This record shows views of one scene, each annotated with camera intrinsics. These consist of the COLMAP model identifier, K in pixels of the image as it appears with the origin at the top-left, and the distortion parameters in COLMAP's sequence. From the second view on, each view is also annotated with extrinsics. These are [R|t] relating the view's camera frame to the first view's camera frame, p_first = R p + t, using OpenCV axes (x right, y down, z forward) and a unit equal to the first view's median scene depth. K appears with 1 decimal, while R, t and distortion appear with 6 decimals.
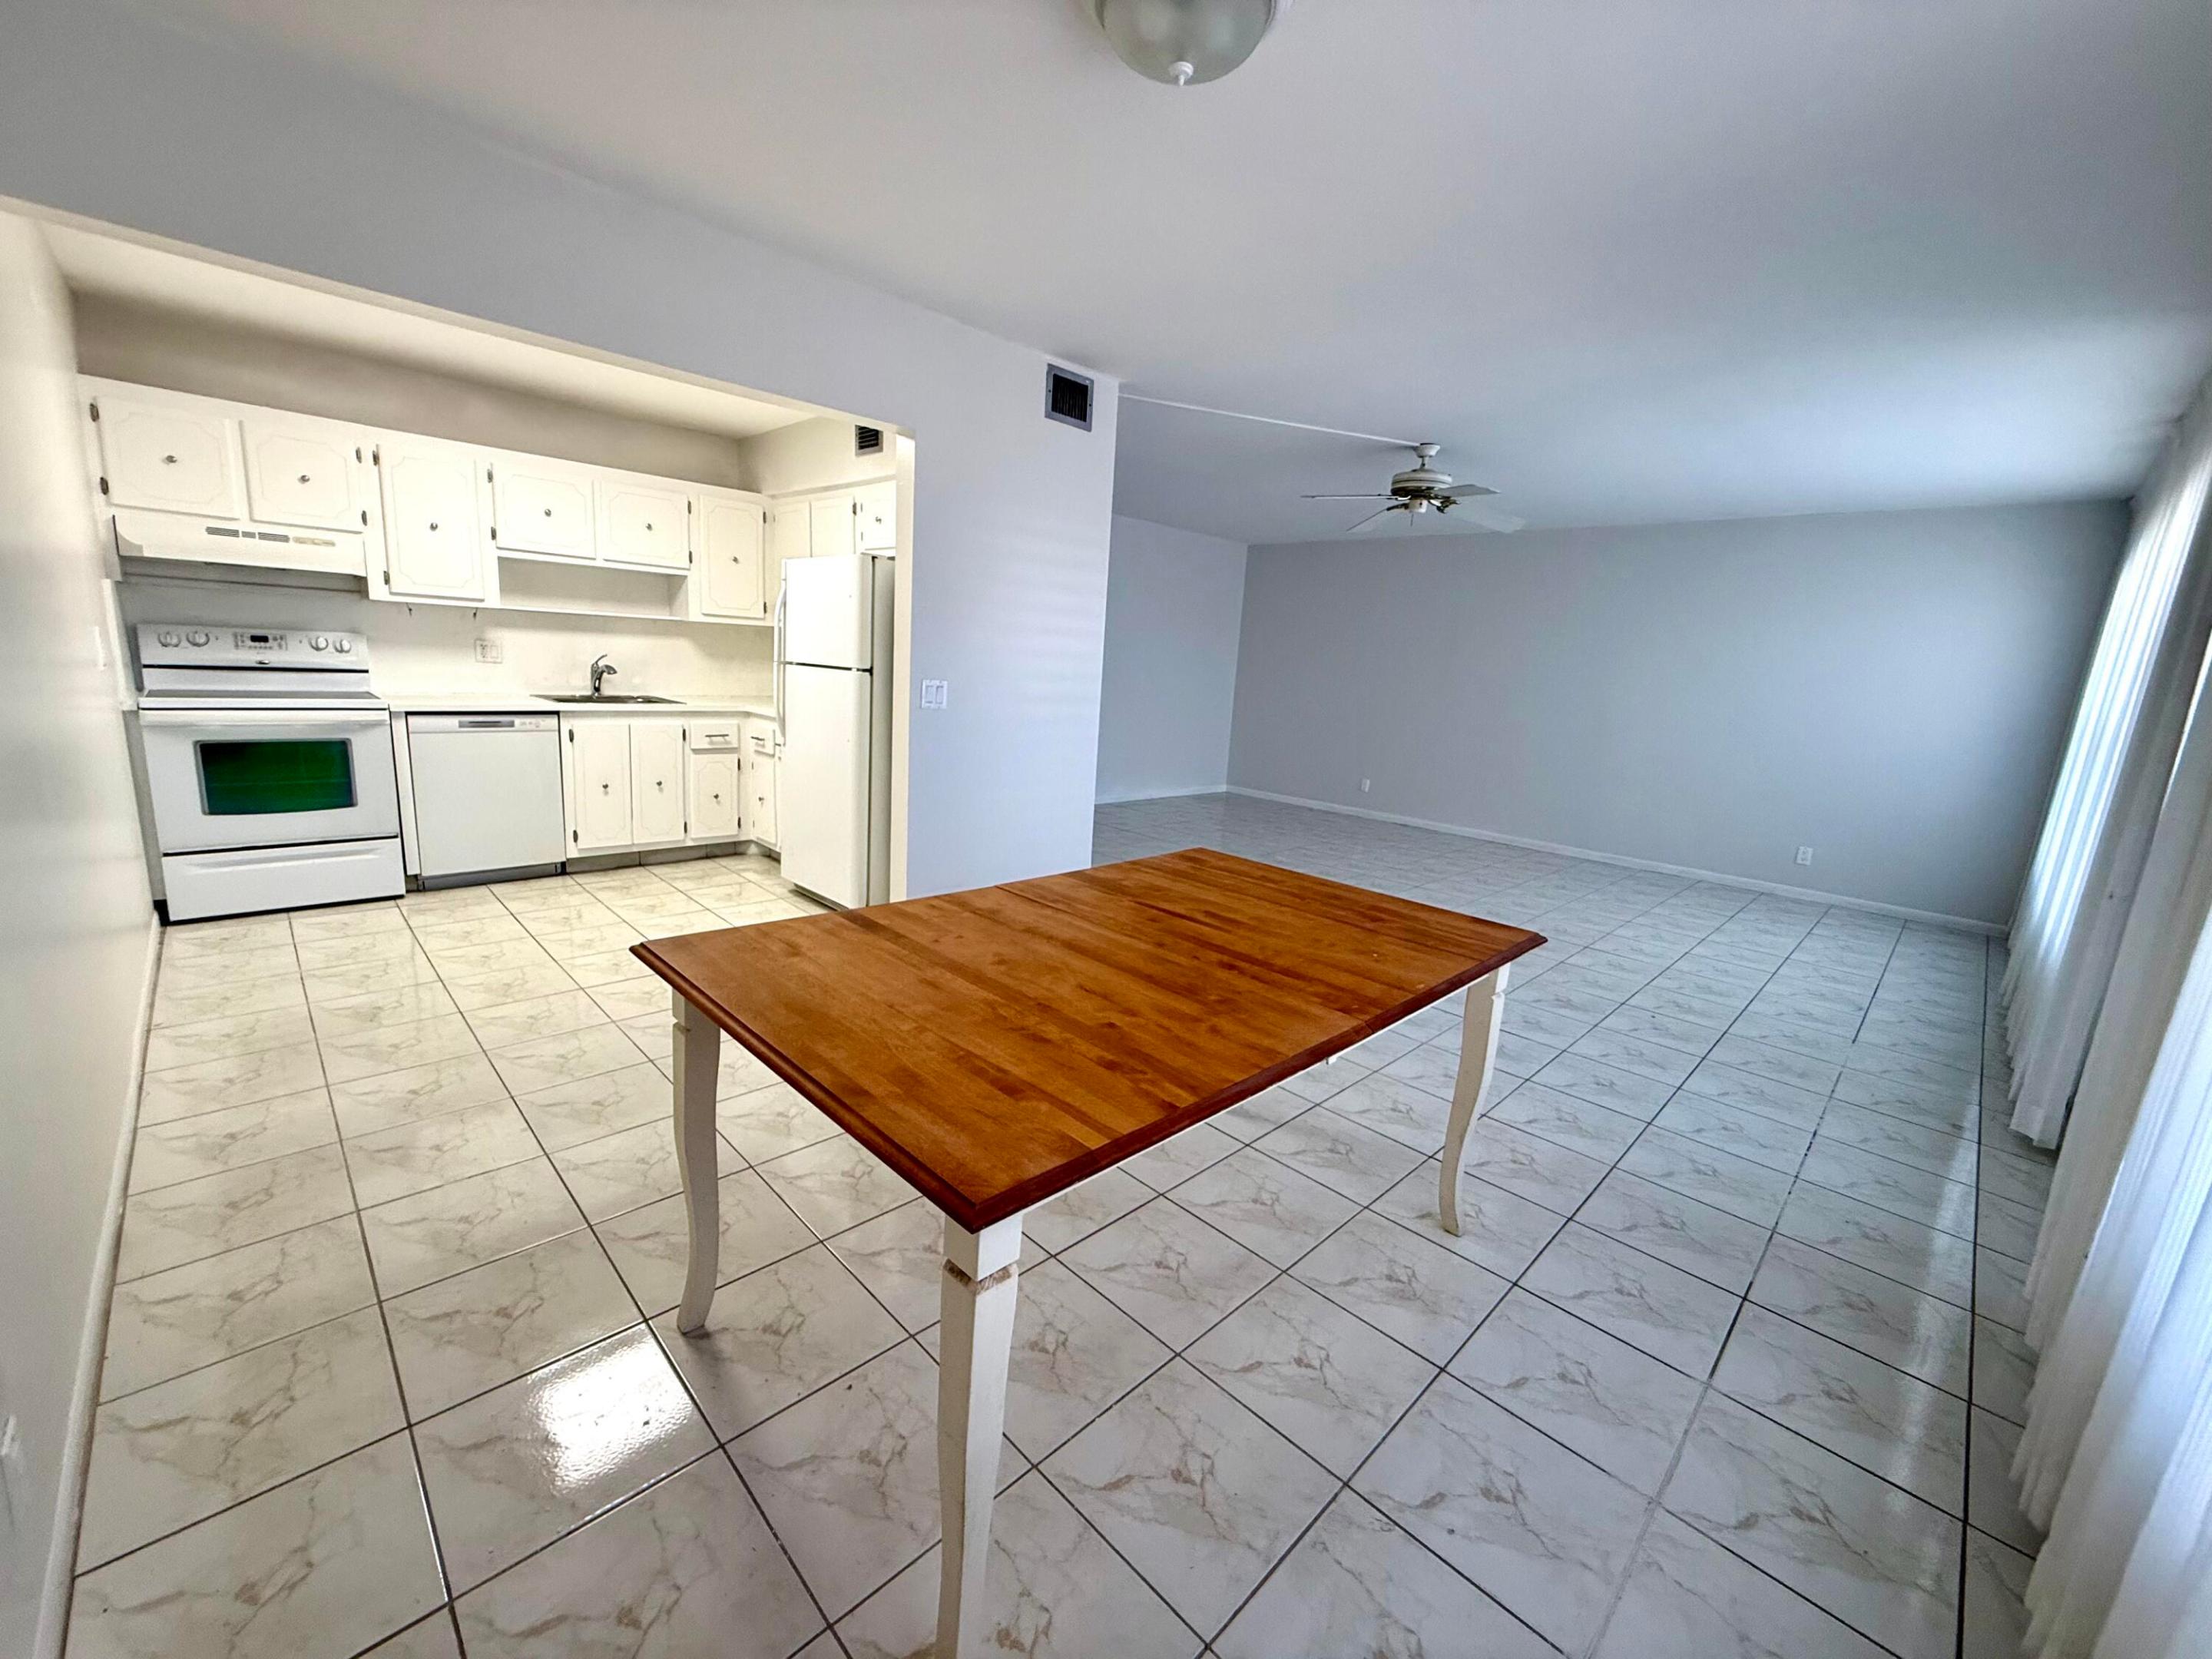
lens RADIAL K [[878.7, 0, 1101.1], [0, 878.7, 829.5], [0, 0, 1]] dist [-0.000813, -0.000675]
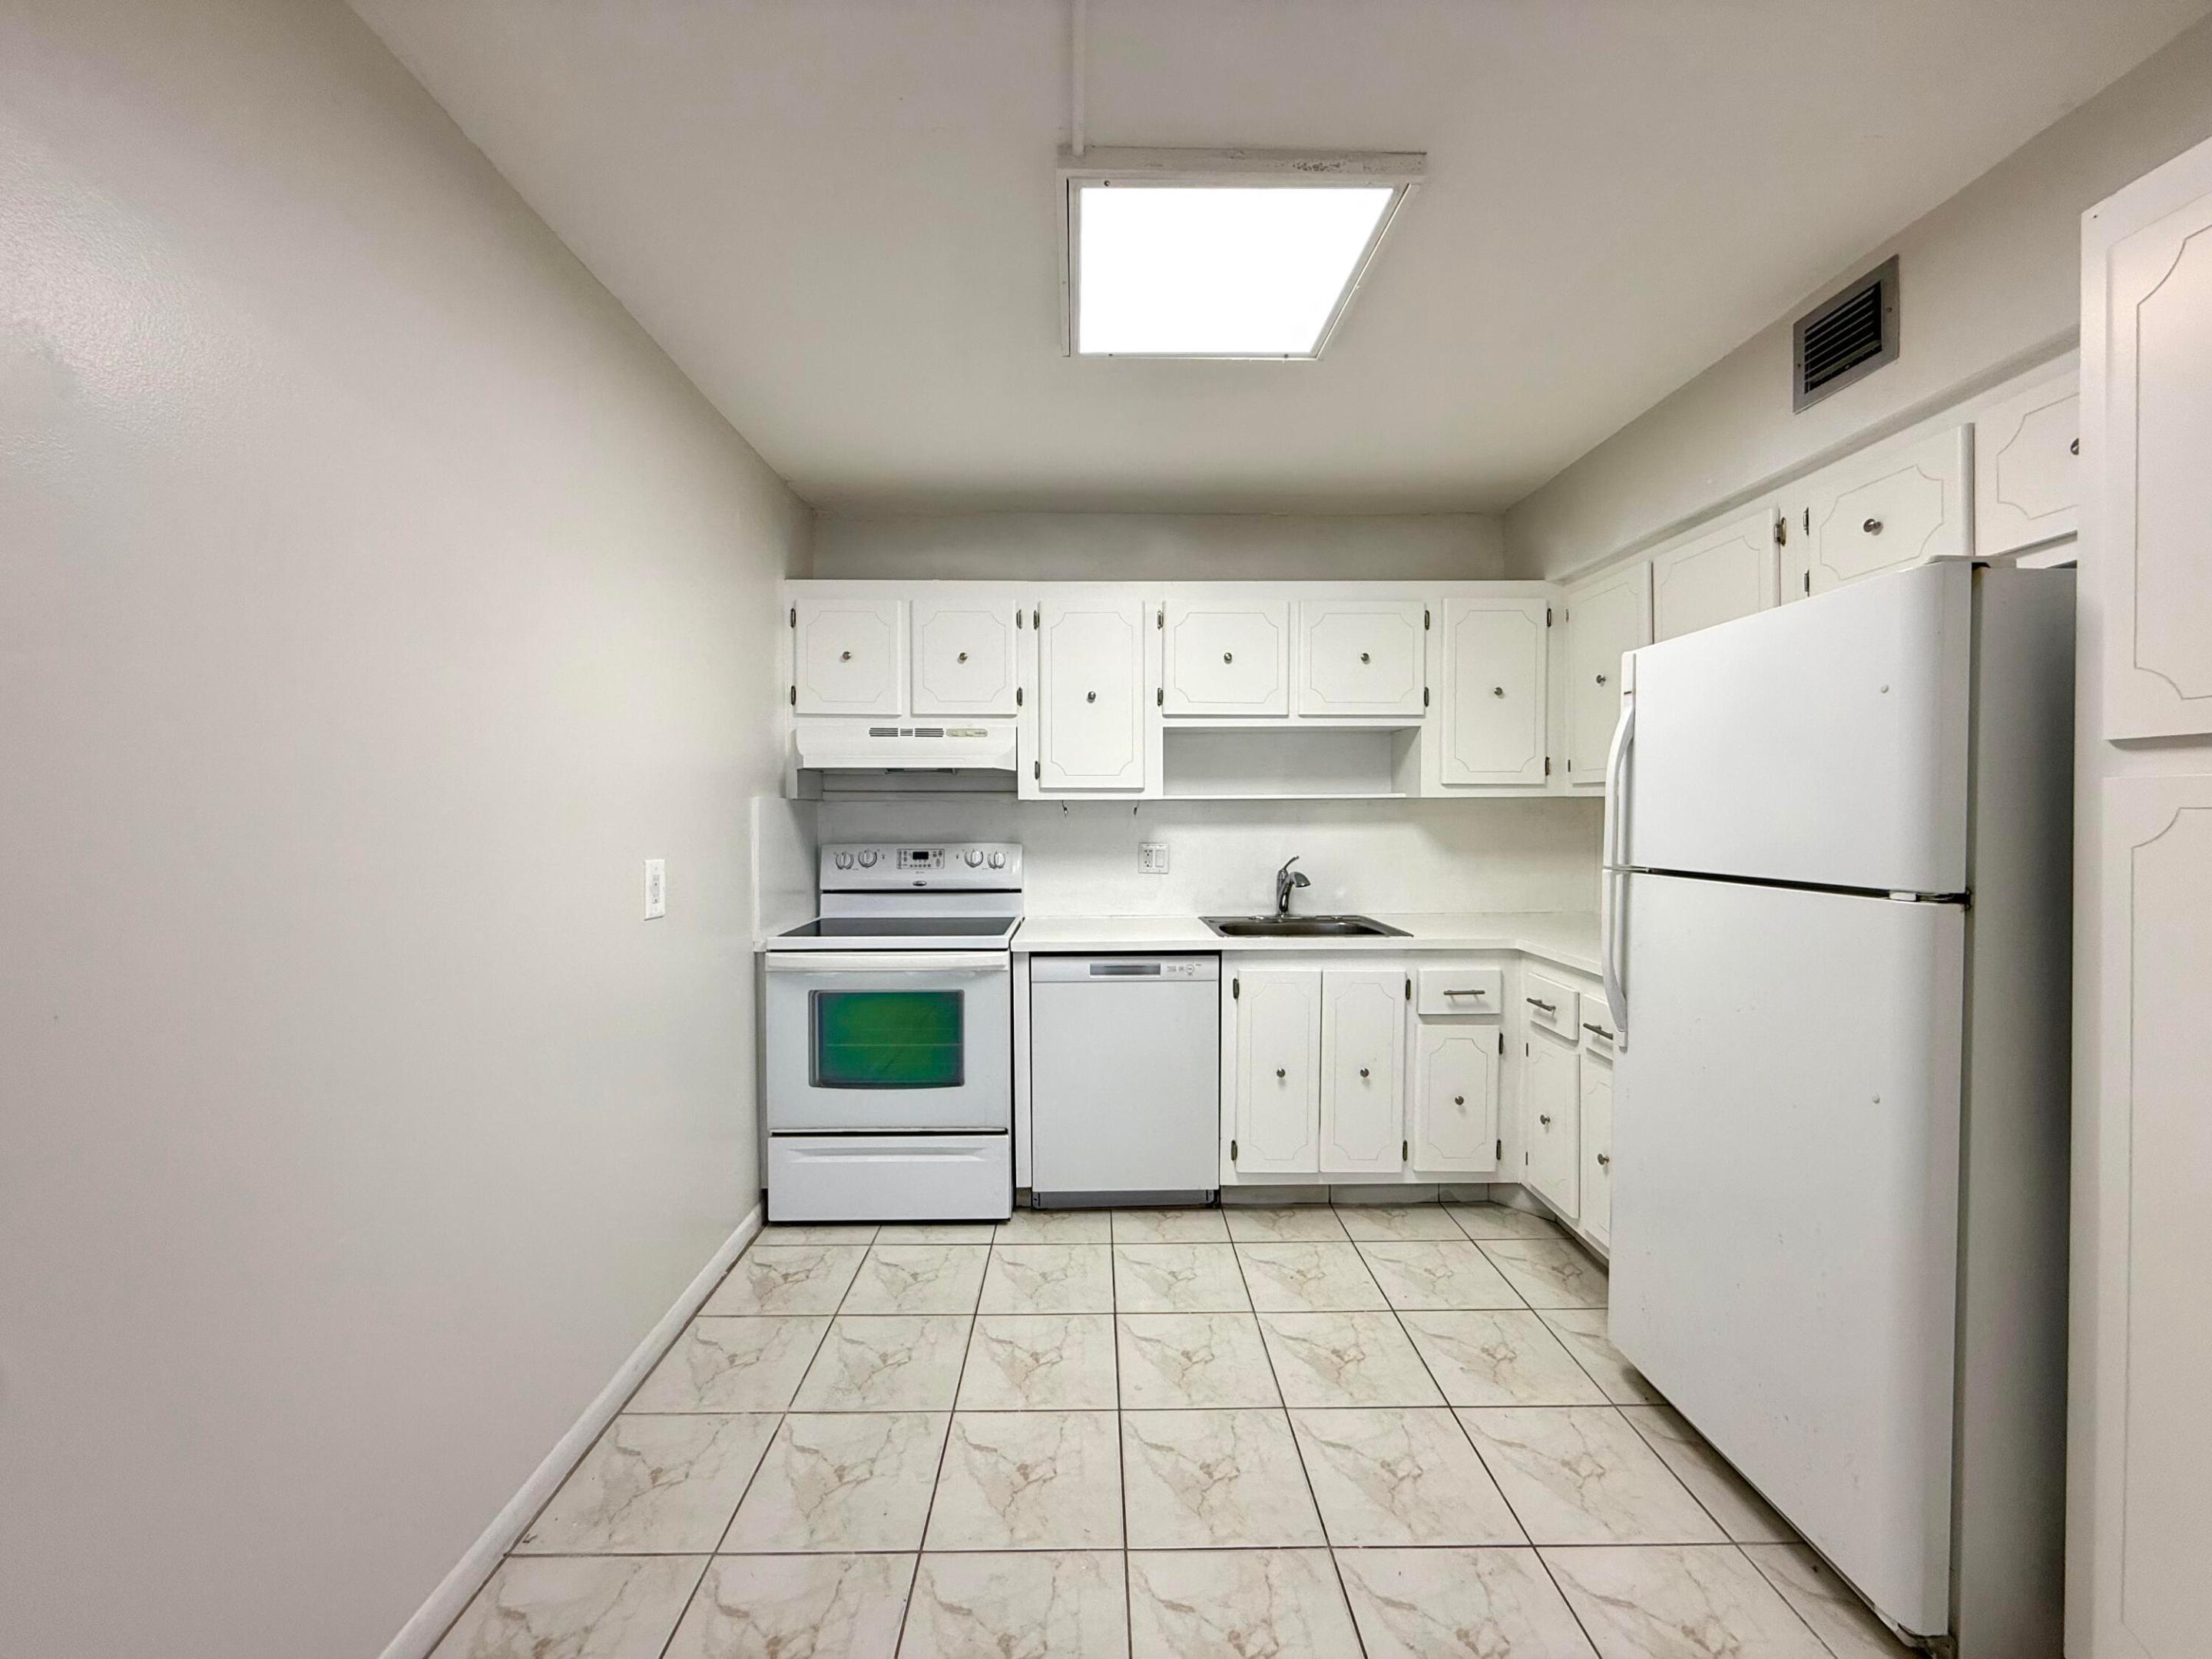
lens RADIAL K [[878.7, 0, 1101.1], [0, 878.7, 829.5], [0, 0, 1]] dist [-0.000813, -0.000675]
pose [[0.718896, -0.050054, -0.693314, -0.250555], [-0.088282, 0.982753, -0.162490, -0.117399], [0.689489, 0.178020, 0.702078, 0.511578]]
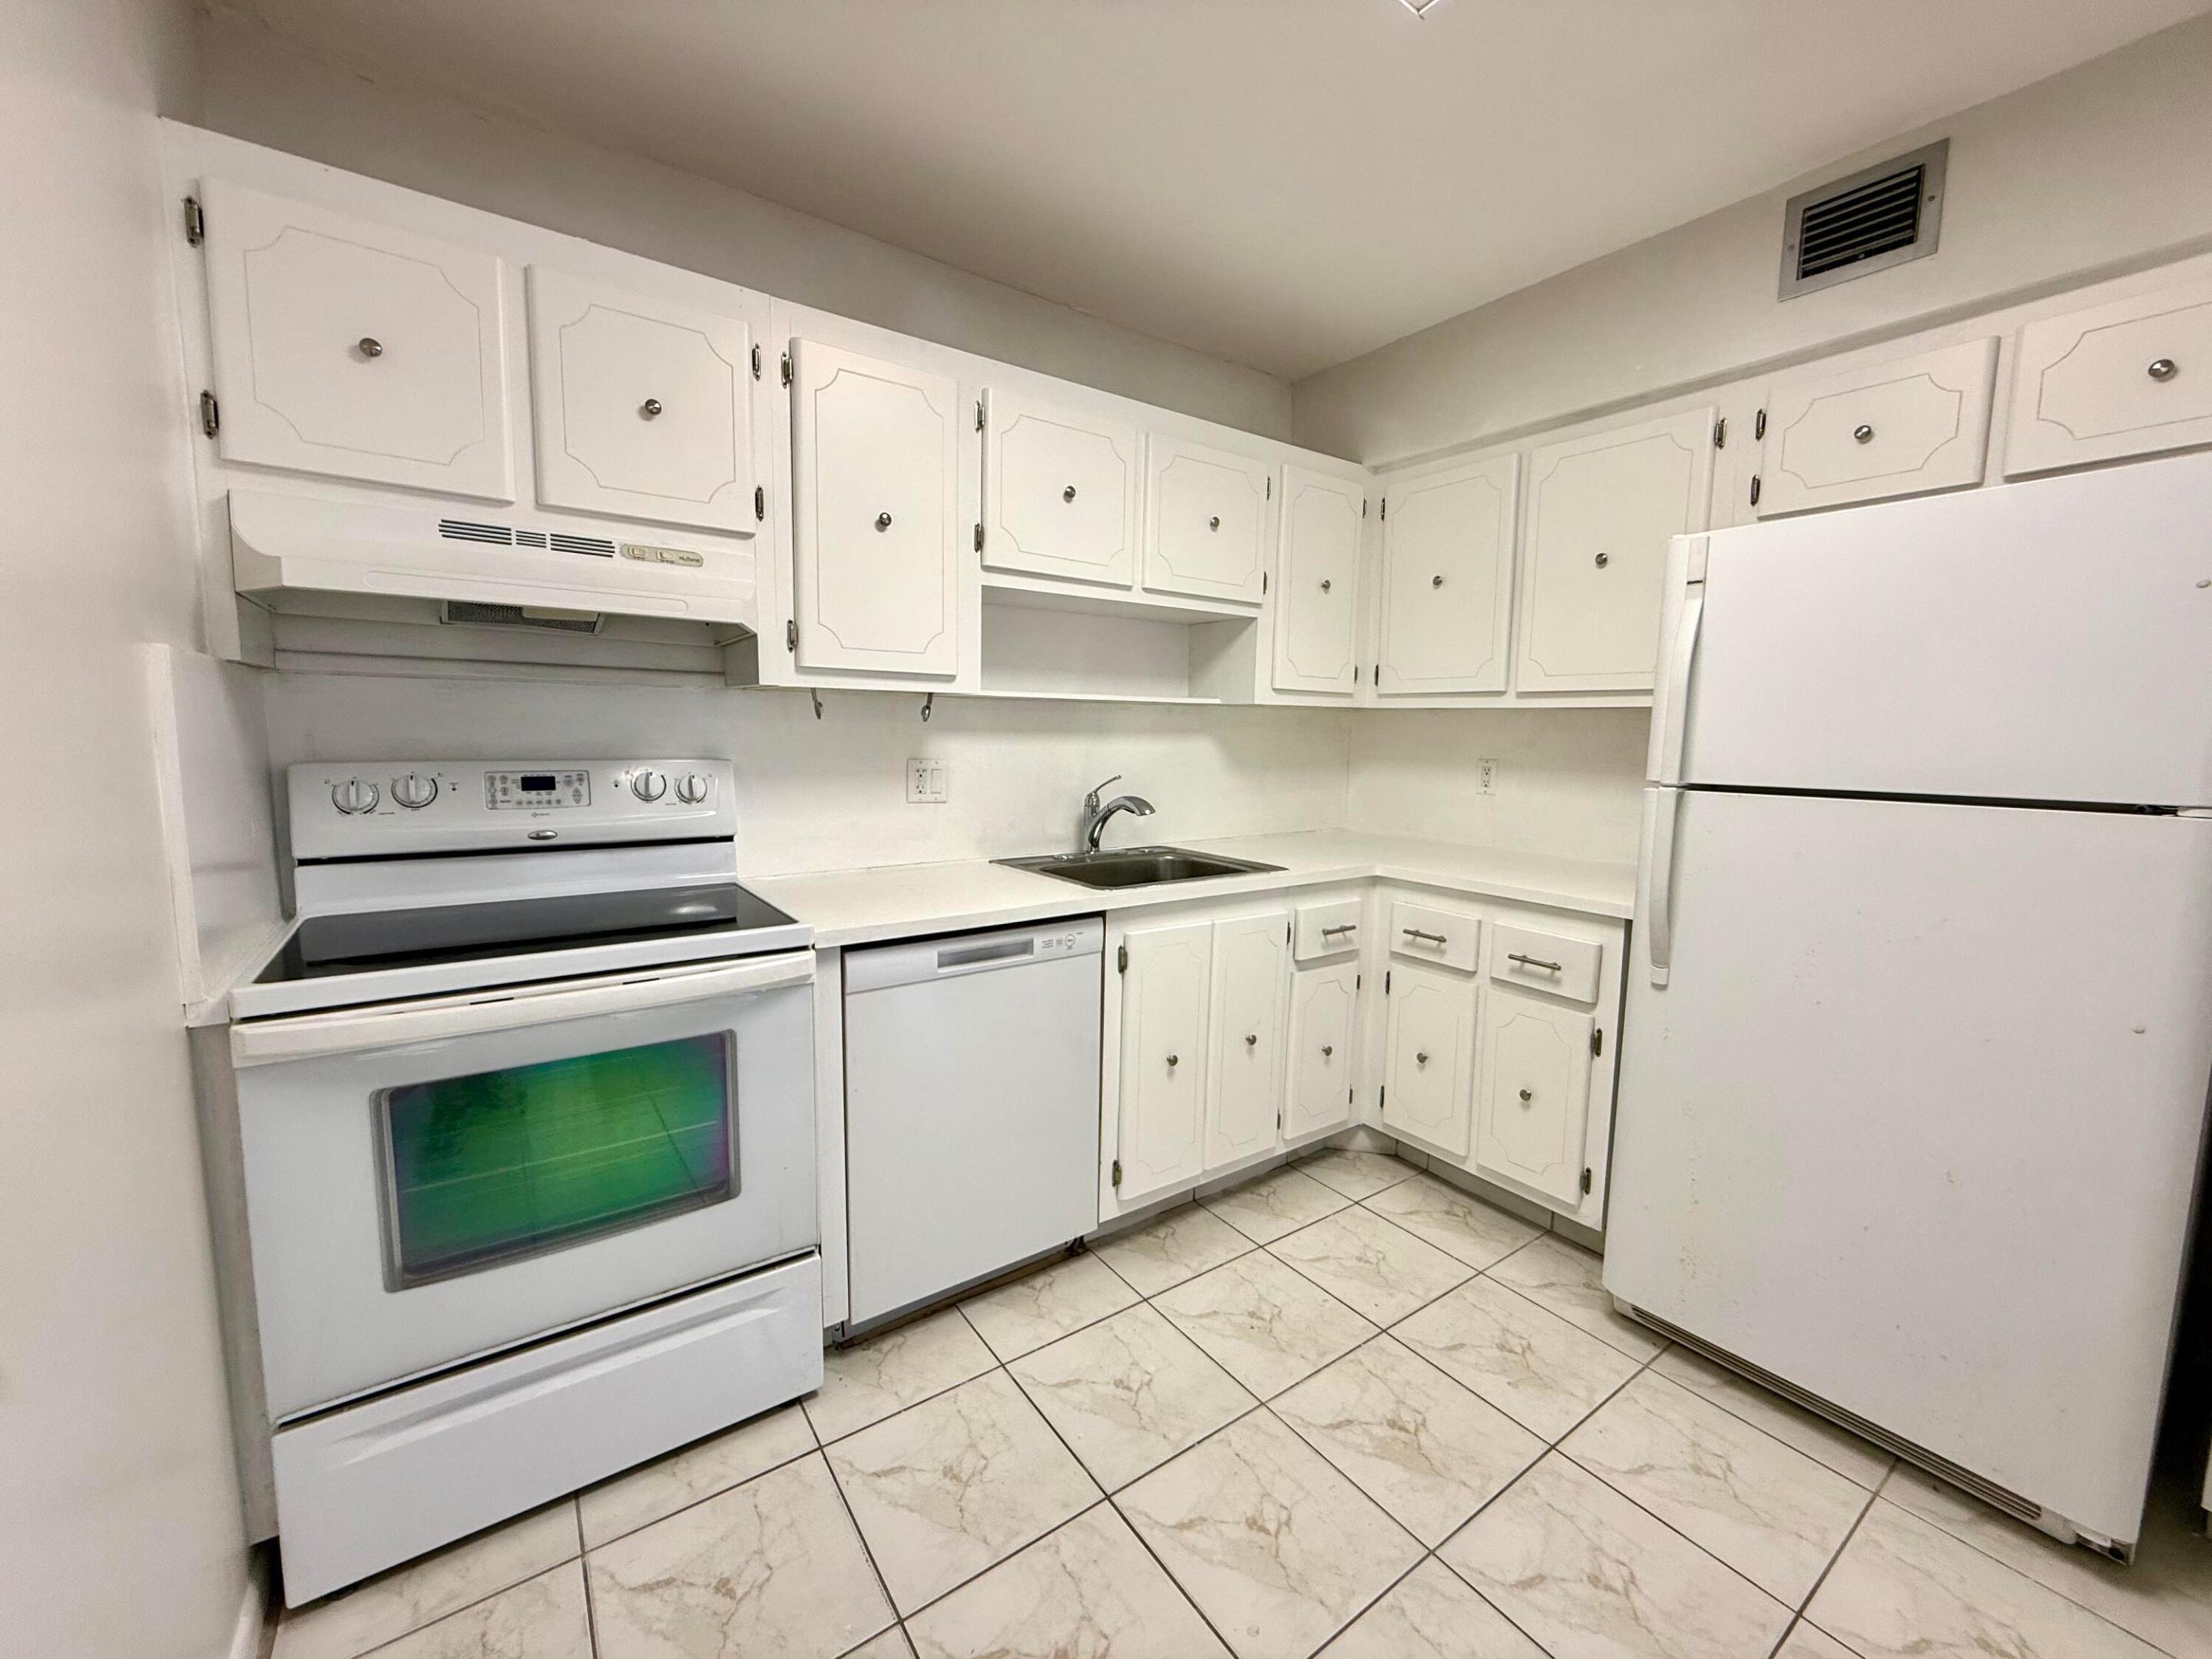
lens RADIAL K [[878.7, 0, 1101.1], [0, 878.7, 829.5], [0, 0, 1]] dist [-0.000813, -0.000675]
pose [[0.985571, -0.028718, -0.166810, -0.581853], [0.013468, 0.995682, -0.091842, -0.143756], [0.168727, 0.088271, 0.981702, 0.590244]]
